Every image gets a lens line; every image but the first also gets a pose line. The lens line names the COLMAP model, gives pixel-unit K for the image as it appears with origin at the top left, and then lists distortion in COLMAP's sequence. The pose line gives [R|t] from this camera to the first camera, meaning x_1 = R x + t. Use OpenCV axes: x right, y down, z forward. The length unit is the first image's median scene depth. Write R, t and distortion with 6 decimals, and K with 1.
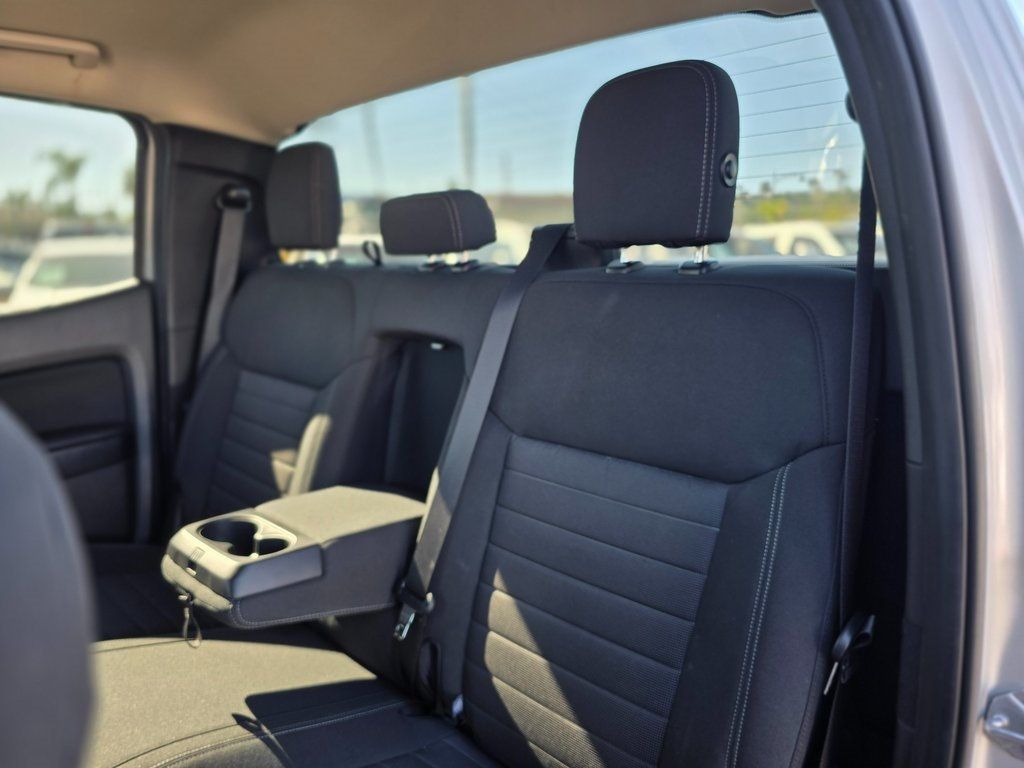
lens RADIAL K [[675.3, 0, 512.0], [0, 675.3, 384.0], [0, 0, 1]] dist [0.005478, -0.028718]
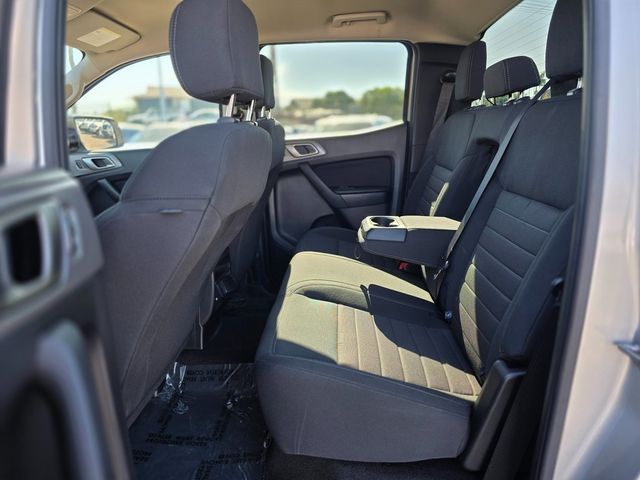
lens RADIAL K [[422.0, 0, 320.0], [0, 422.0, 240.0], [0, 0, 1]] dist [0.005478, -0.028718]
pose [[0.646236, 0.180719, -0.741431, 0.436508], [-0.123395, 0.983516, 0.132173, 0.094743], [0.753095, 0.006074, 0.657883, -0.109383]]
